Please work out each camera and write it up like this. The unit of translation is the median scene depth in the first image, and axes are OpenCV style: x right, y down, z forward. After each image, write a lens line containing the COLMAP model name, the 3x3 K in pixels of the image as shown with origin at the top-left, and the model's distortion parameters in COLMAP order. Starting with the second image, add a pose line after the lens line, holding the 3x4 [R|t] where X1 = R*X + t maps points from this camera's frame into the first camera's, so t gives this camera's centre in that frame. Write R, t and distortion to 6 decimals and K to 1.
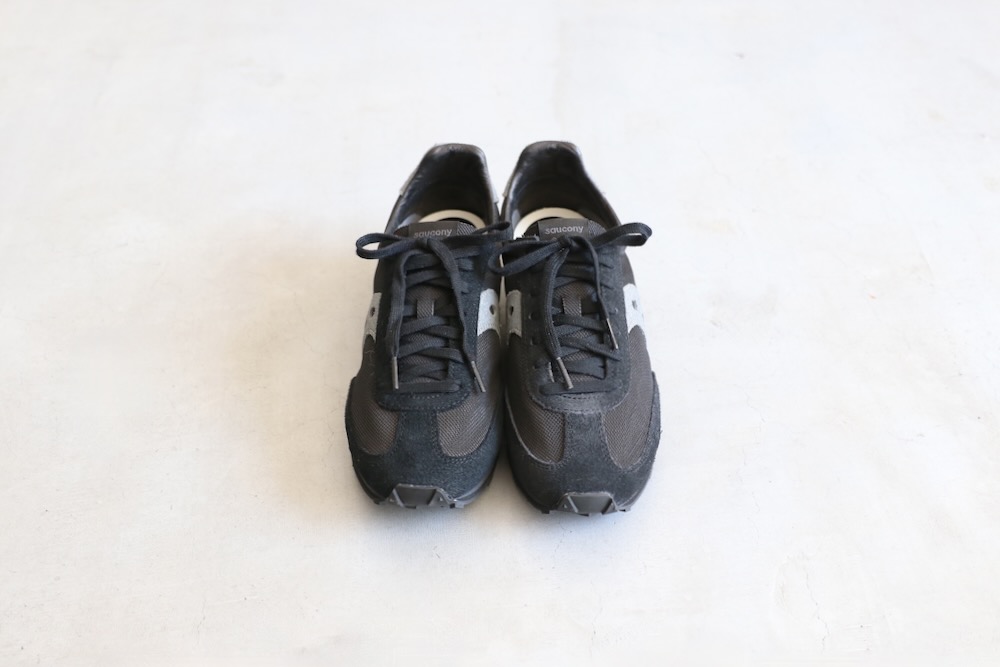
lens RADIAL K [[1418.4, 0, 500.0], [0, 1418.4, 333.5], [0, 0, 1]] dist [-0.073704, 0.031918]
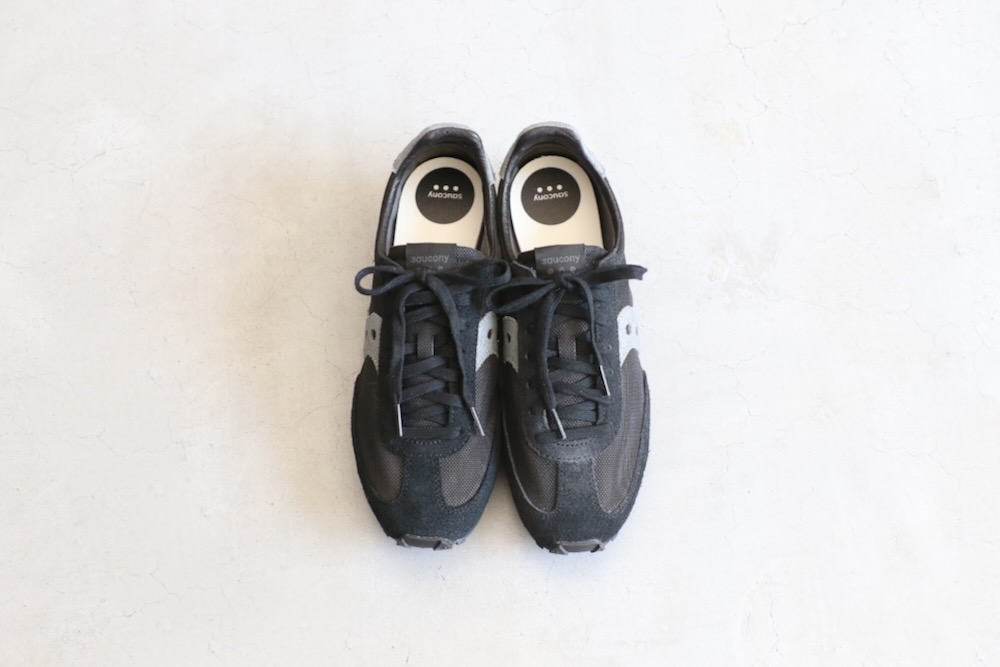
lens RADIAL K [[1840.8, 0, 498.4], [0, 1840.8, 288.3], [0, 0, 1]] dist [-0.062967, -0.034954]
pose [[0.999988, -0.004968, 0.000252, 0.000590], [0.004362, 0.900017, 0.435833, -0.646473], [-0.002392, -0.435826, 0.900028, -0.192557]]
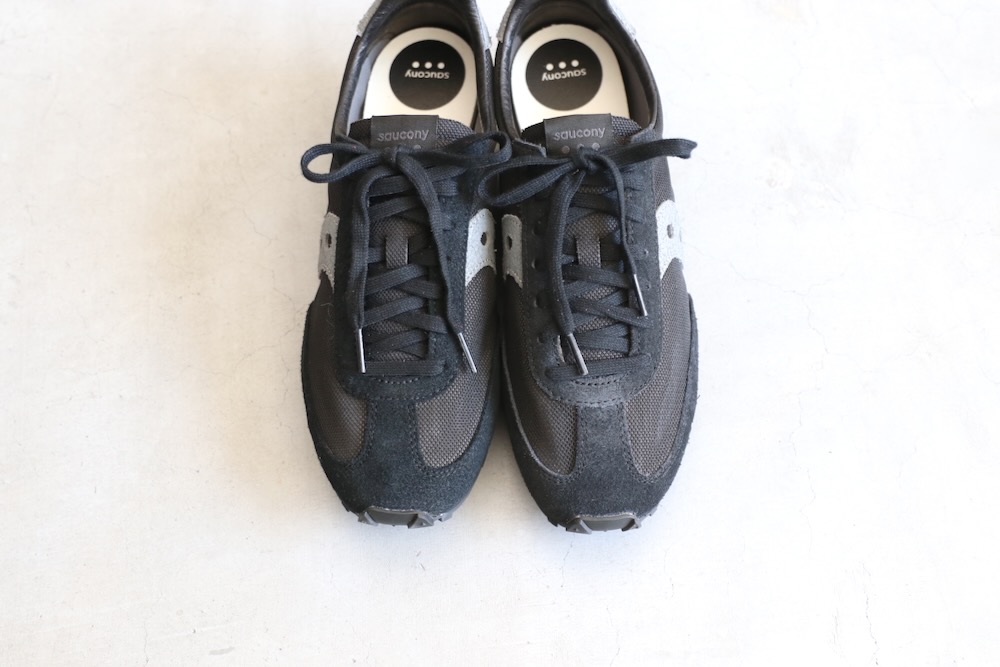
lens RADIAL K [[1558.6, 0, 500.0], [0, 1558.6, 333.5], [0, 0, 1]] dist [-0.053471, 0.073873]
pose [[0.999941, -0.009434, -0.005466, 0.007397], [0.010854, 0.908800, 0.417090, -0.330685], [0.001033, -0.417125, 0.908849, 0.218828]]
